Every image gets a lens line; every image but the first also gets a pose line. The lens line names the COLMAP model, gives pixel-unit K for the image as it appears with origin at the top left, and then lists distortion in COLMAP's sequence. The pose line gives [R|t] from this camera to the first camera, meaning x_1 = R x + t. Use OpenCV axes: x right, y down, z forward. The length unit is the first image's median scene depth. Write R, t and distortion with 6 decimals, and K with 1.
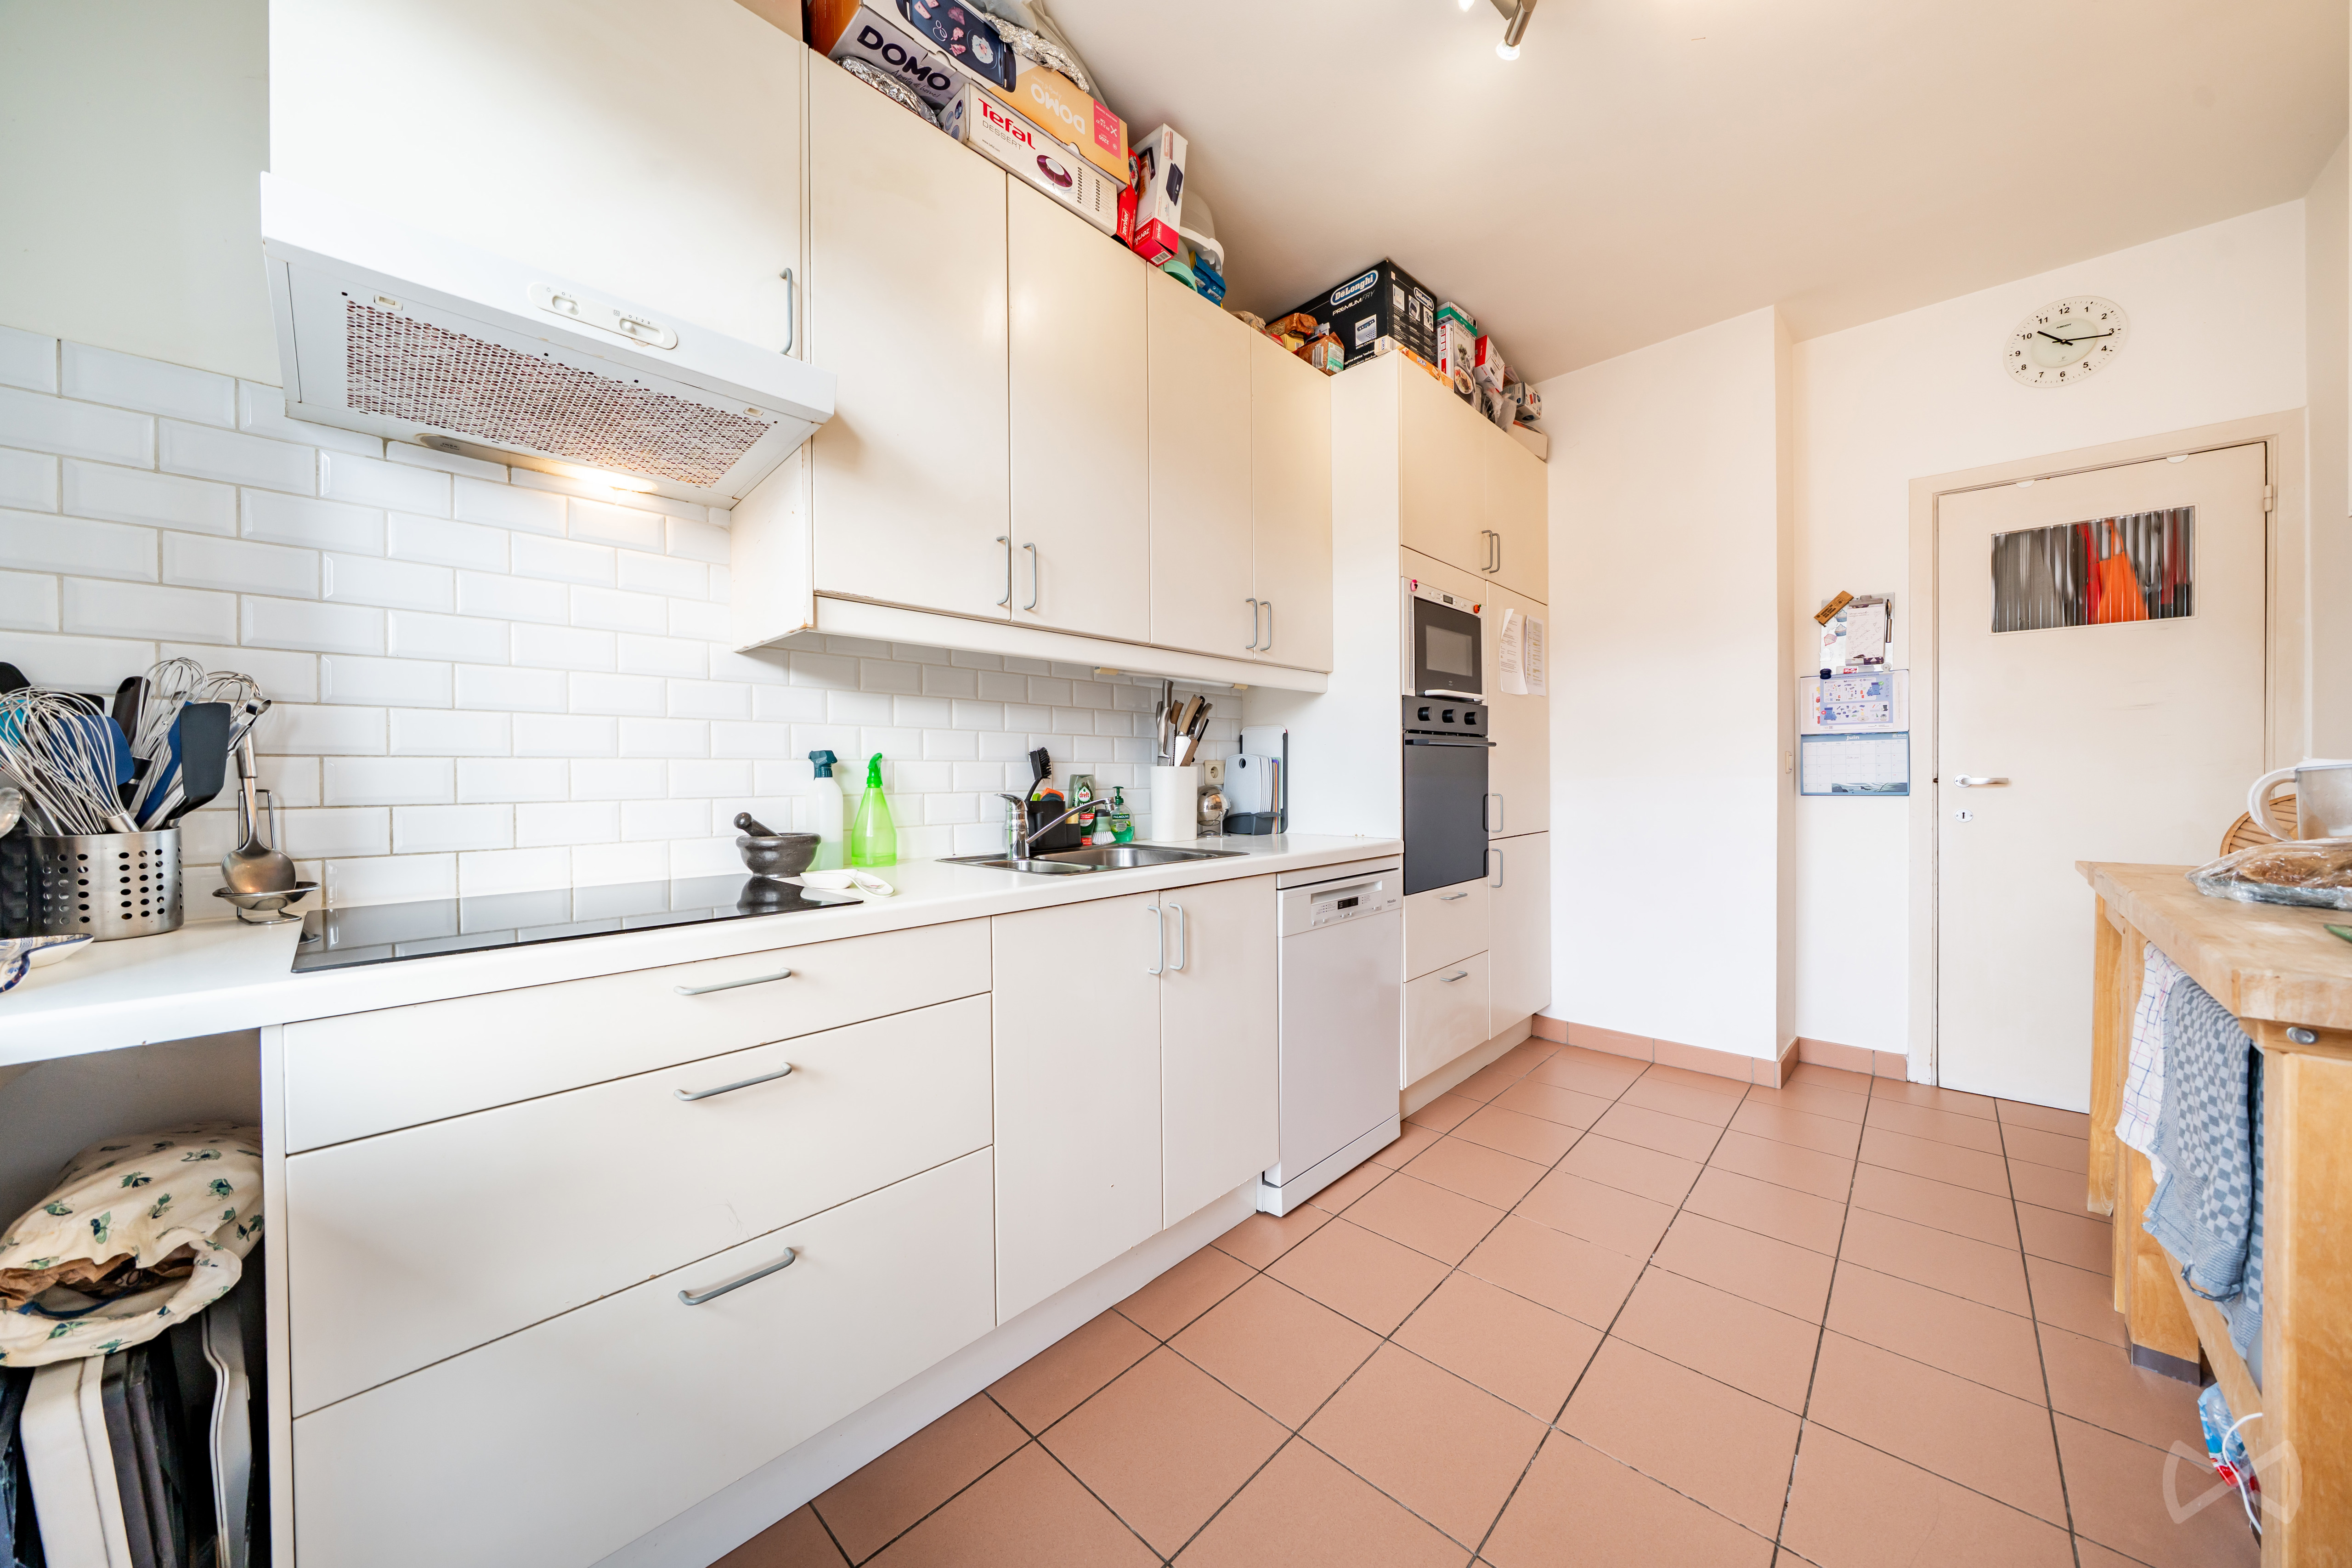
lens RADIAL K [[797.3, 0, 1158.8], [0, 797.3, 783.2], [0, 0, 1]] dist [-0.000619, -0.000695]
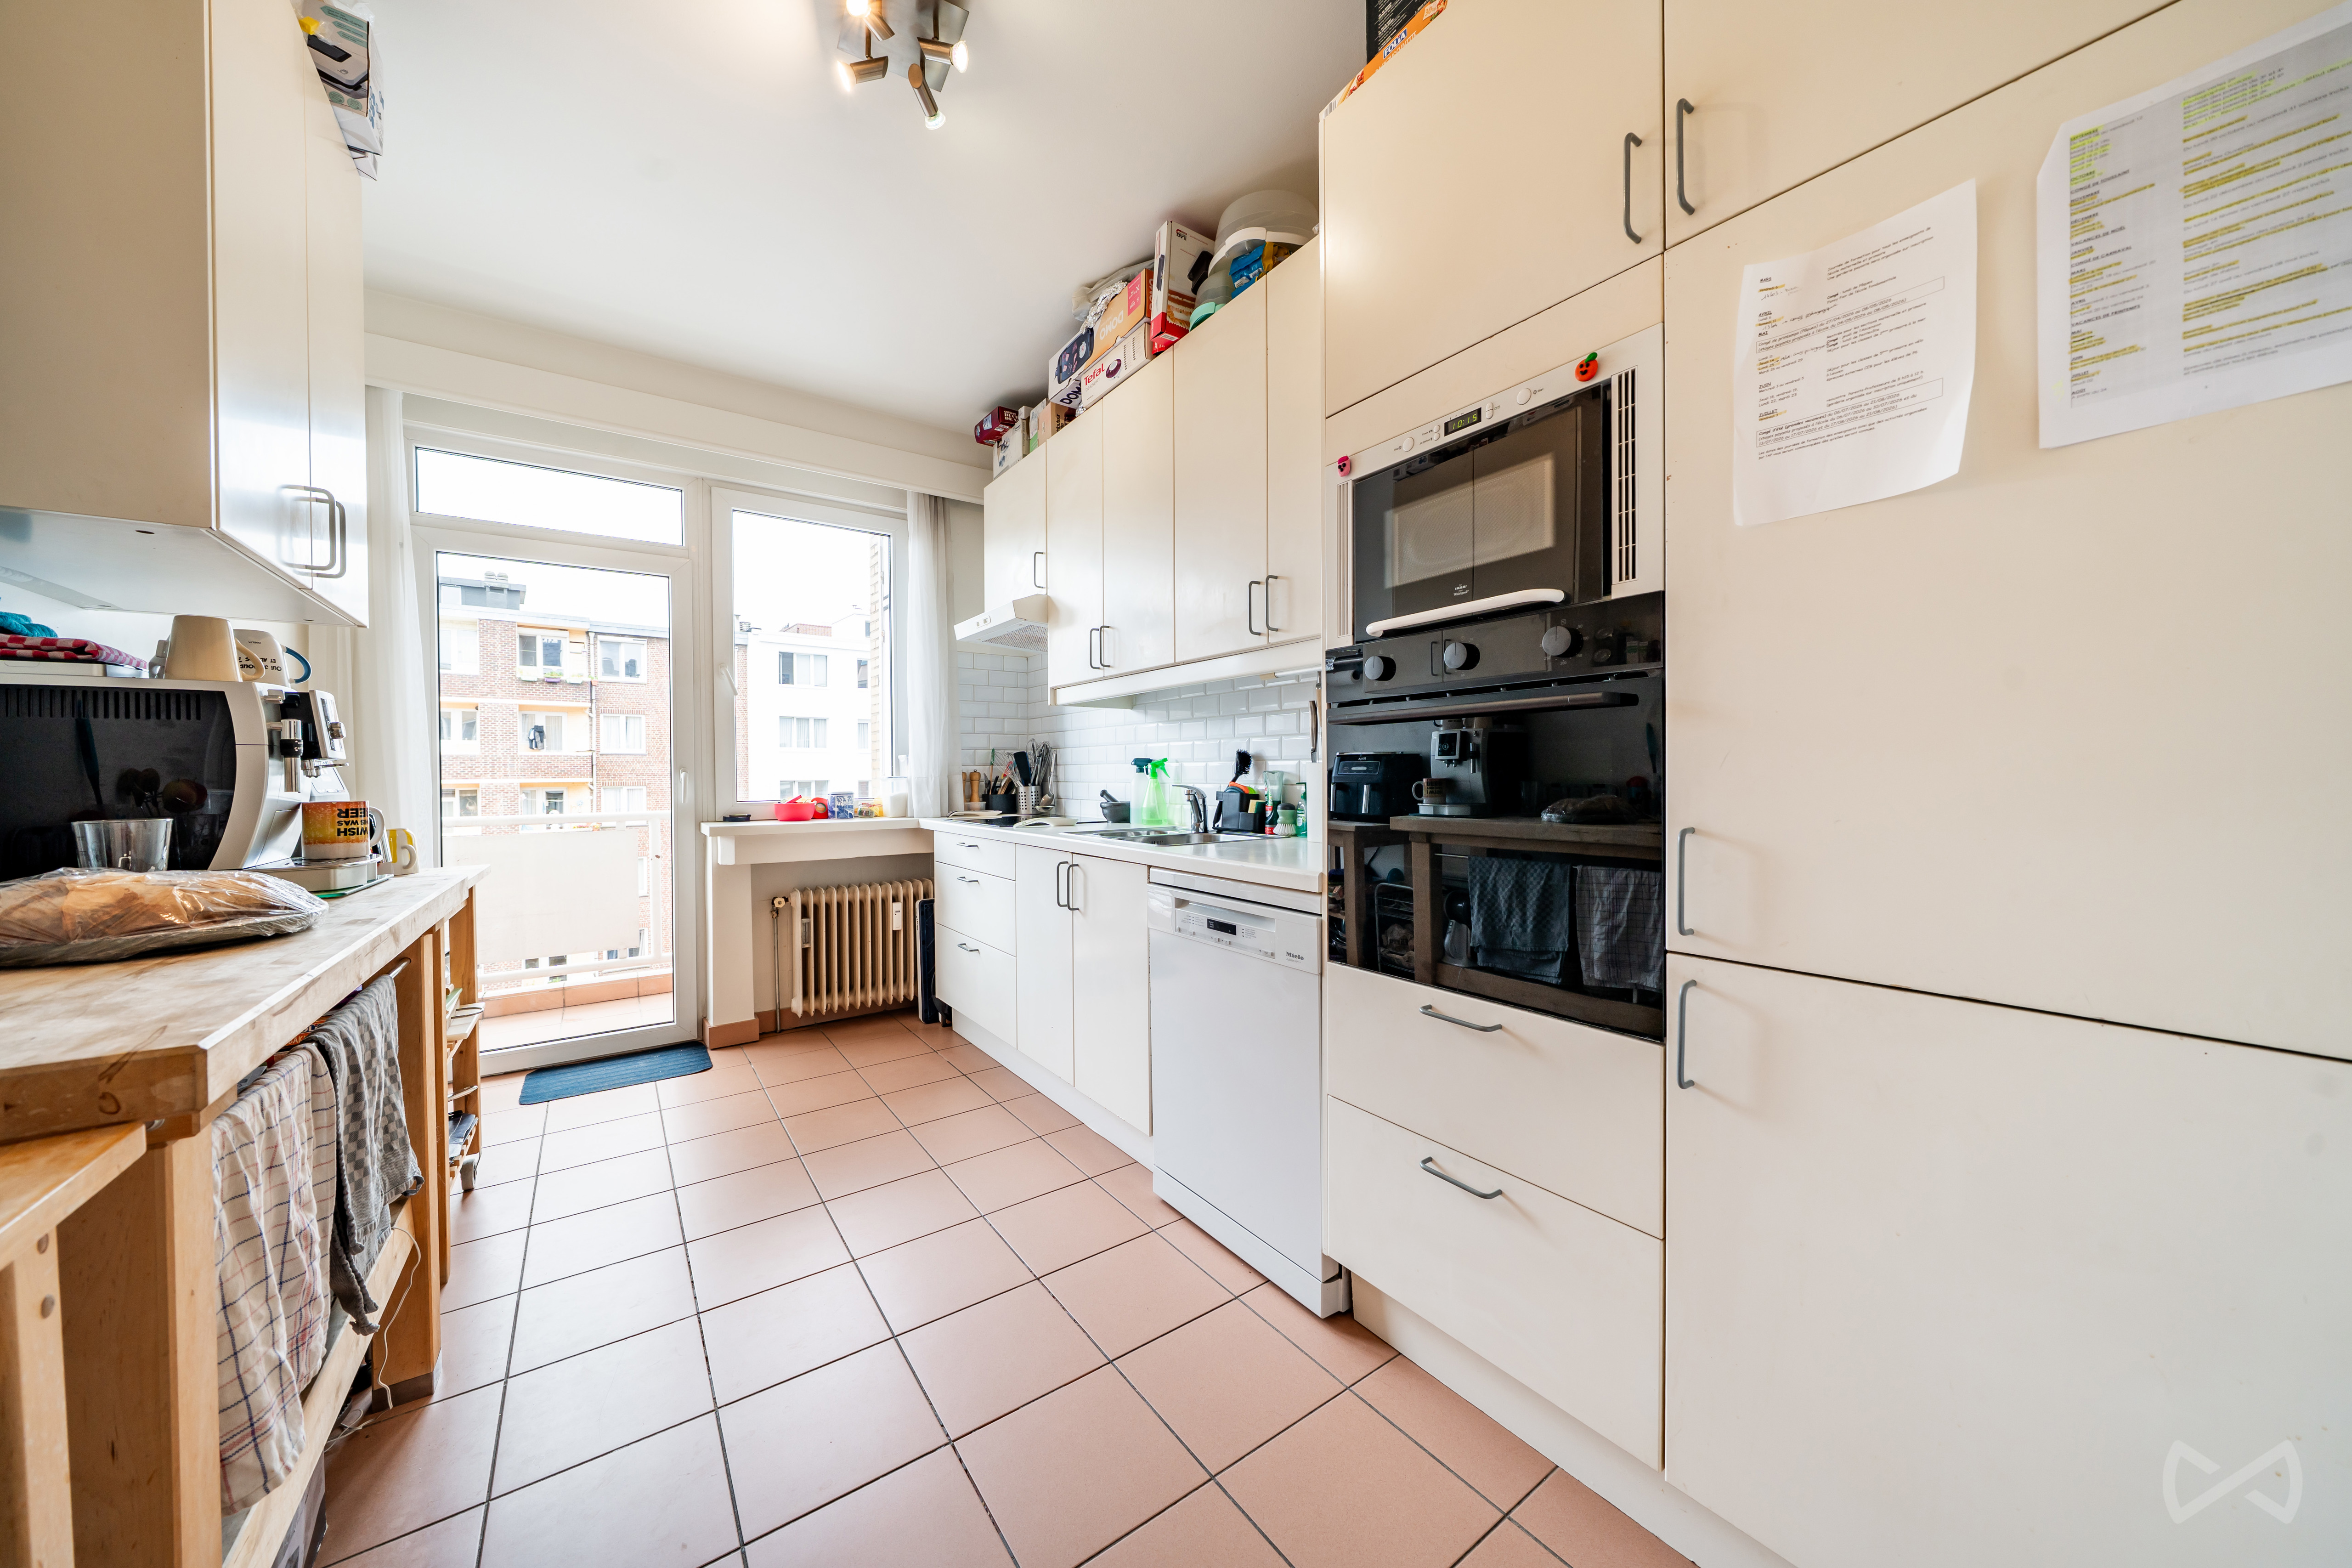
lens RADIAL K [[797.3, 0, 1173.2], [0, 797.3, 778.7], [0, 0, 1]] dist [-0.000619, -0.000695]
pose [[-0.169240, 0.015853, -0.985447, 1.113352], [-0.002316, 0.999861, 0.016483, -0.019031], [0.985572, 0.005072, -0.169179, 1.138520]]
